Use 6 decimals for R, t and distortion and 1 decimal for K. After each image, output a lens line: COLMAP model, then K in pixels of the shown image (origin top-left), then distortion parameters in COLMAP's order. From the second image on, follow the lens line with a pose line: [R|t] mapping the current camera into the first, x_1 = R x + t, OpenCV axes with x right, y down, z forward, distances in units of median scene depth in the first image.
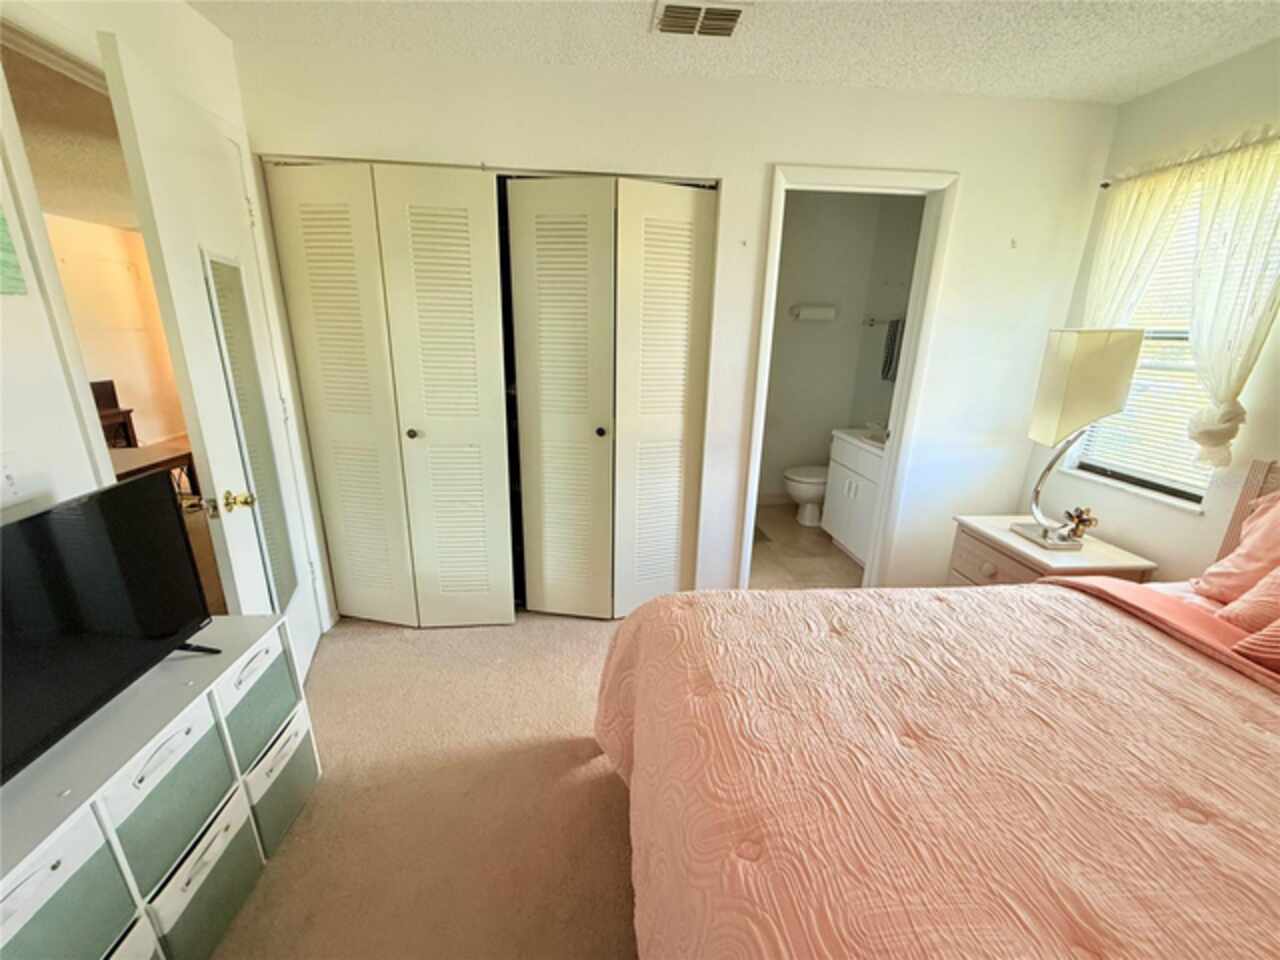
lens RADIAL K [[512.2, 0, 633.5], [0, 512.2, 480.0], [0, 0, 1]] dist [-0.001451, -0.000796]
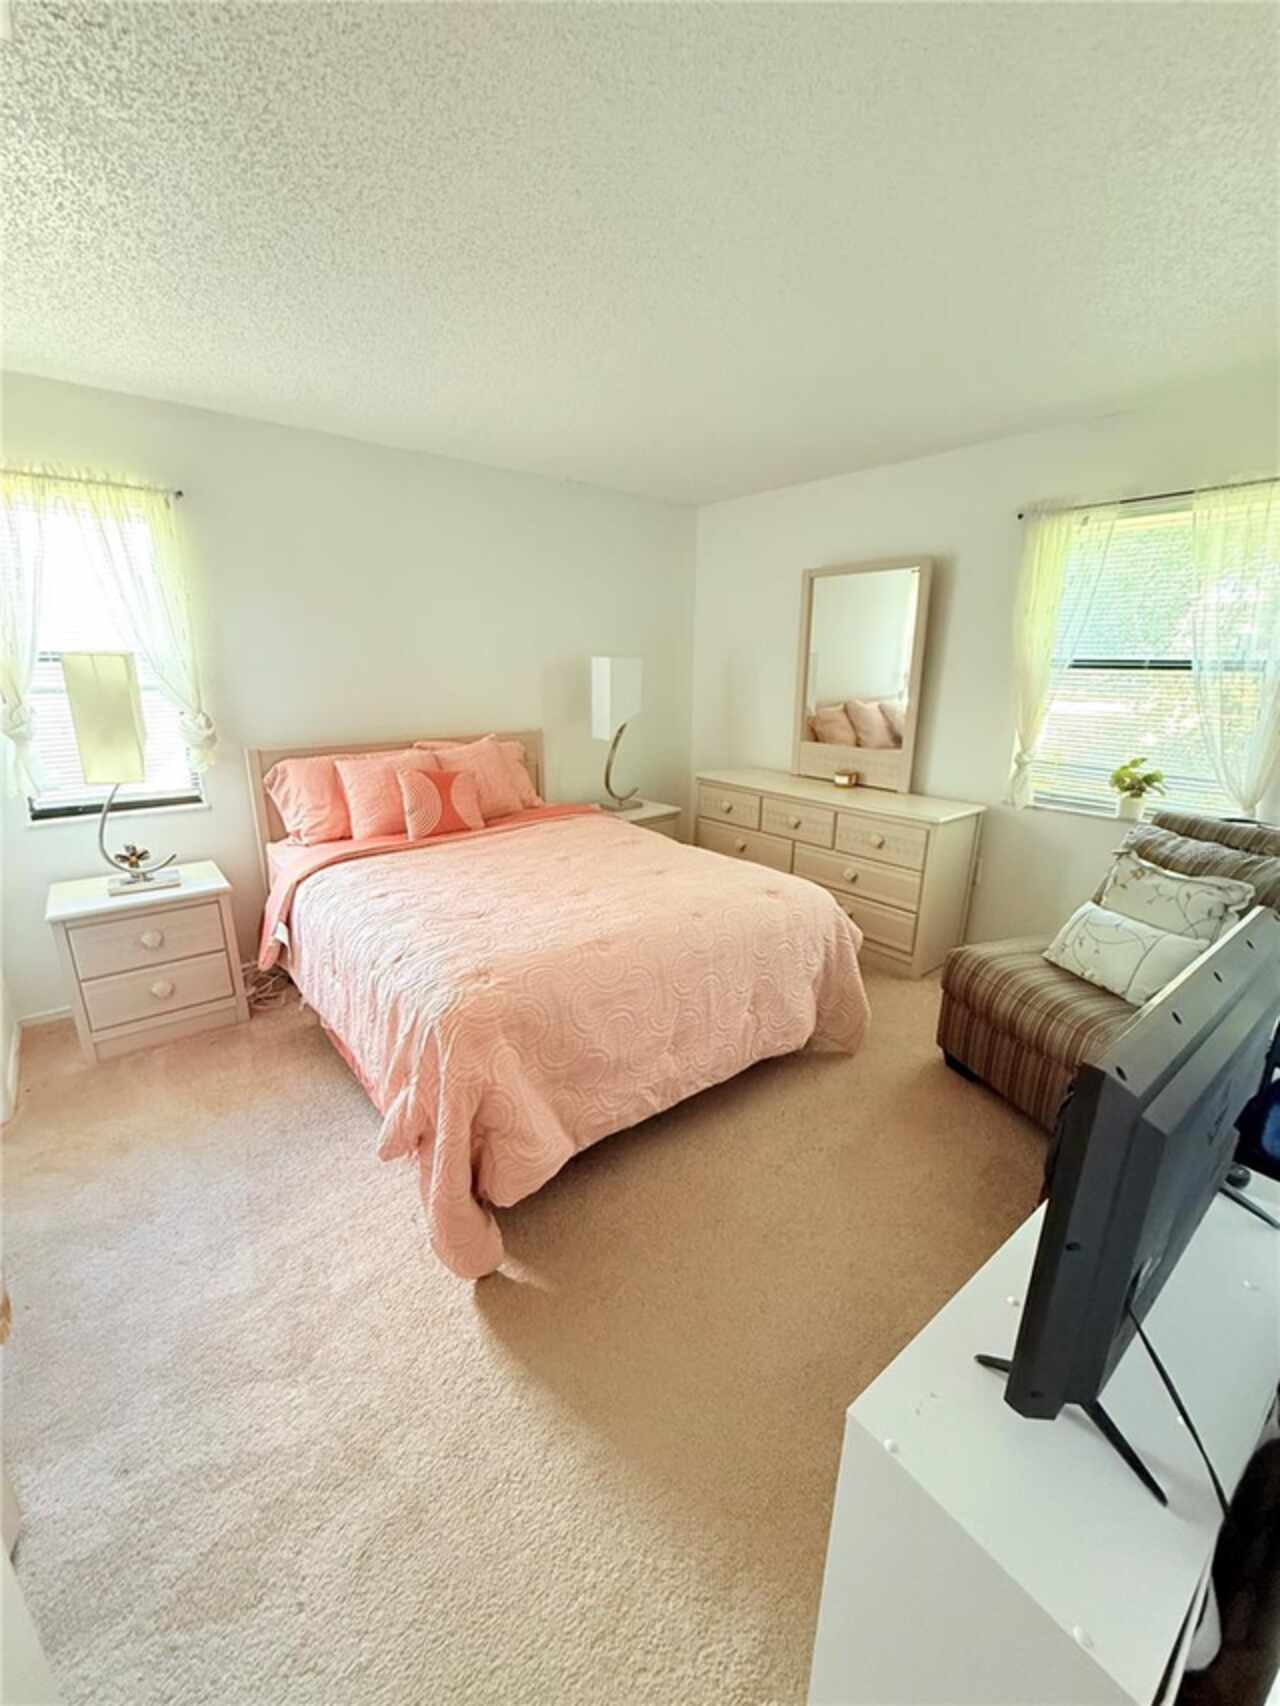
lens RADIAL K [[682.7, 0, 623.6], [0, 682.7, 854.4], [0, 0, 1]] dist [-0.001451, -0.000796]
pose [[-0.545767, -0.250041, 0.799761, -0.685338], [0.227603, 0.874322, 0.428670, -0.289671], [-0.806434, 0.415982, -0.420266, 0.912545]]
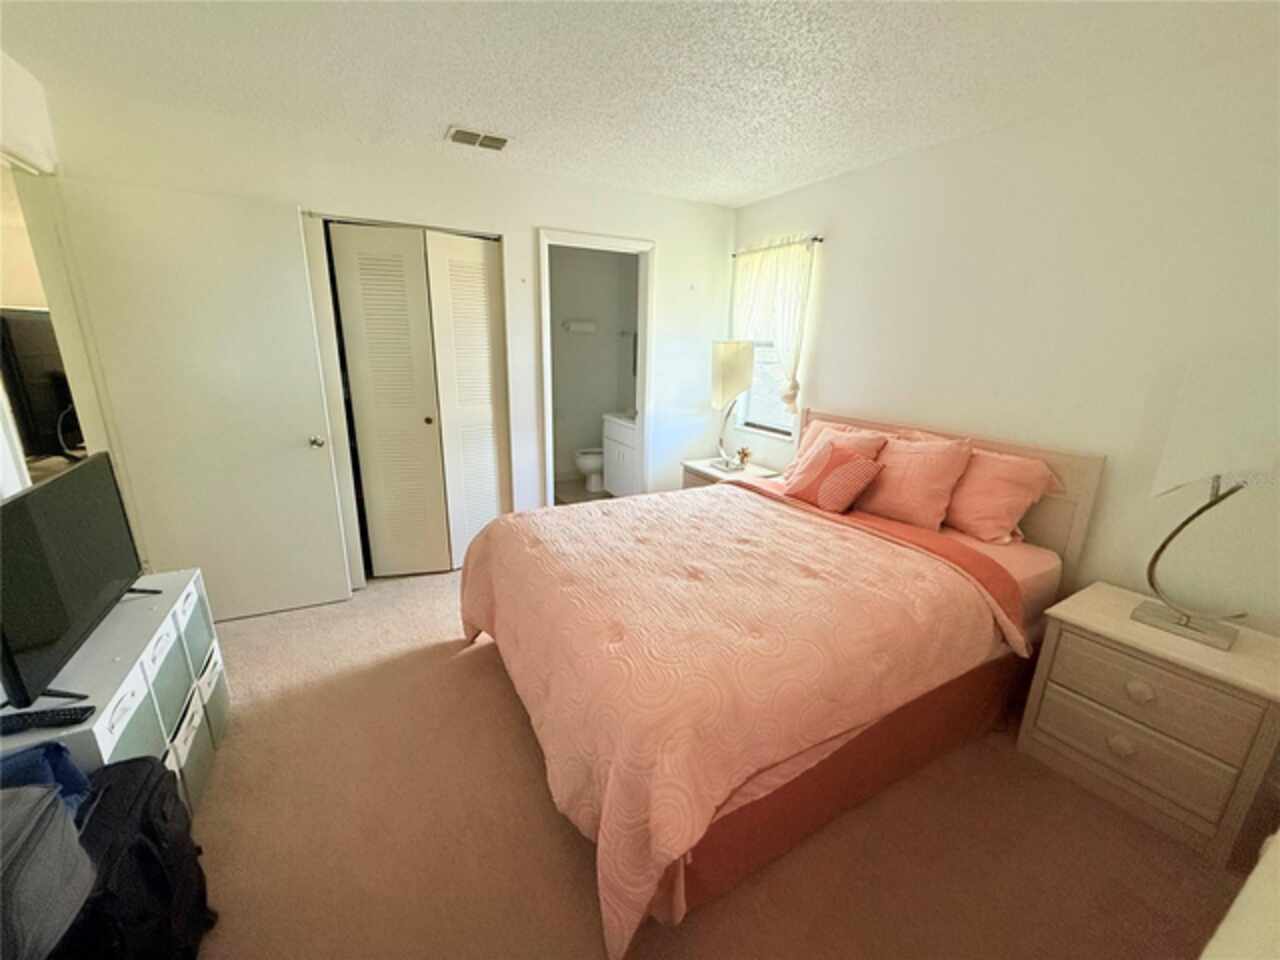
lens RADIAL K [[512.2, 0, 638.3], [0, 512.2, 479.1], [0, 0, 1]] dist [-0.001451, -0.000796]
pose [[0.913226, -0.107852, 0.392920, -0.122978], [0.113576, 0.993491, 0.008727, 0.119074], [-0.391303, 0.036656, 0.919531, -0.456693]]
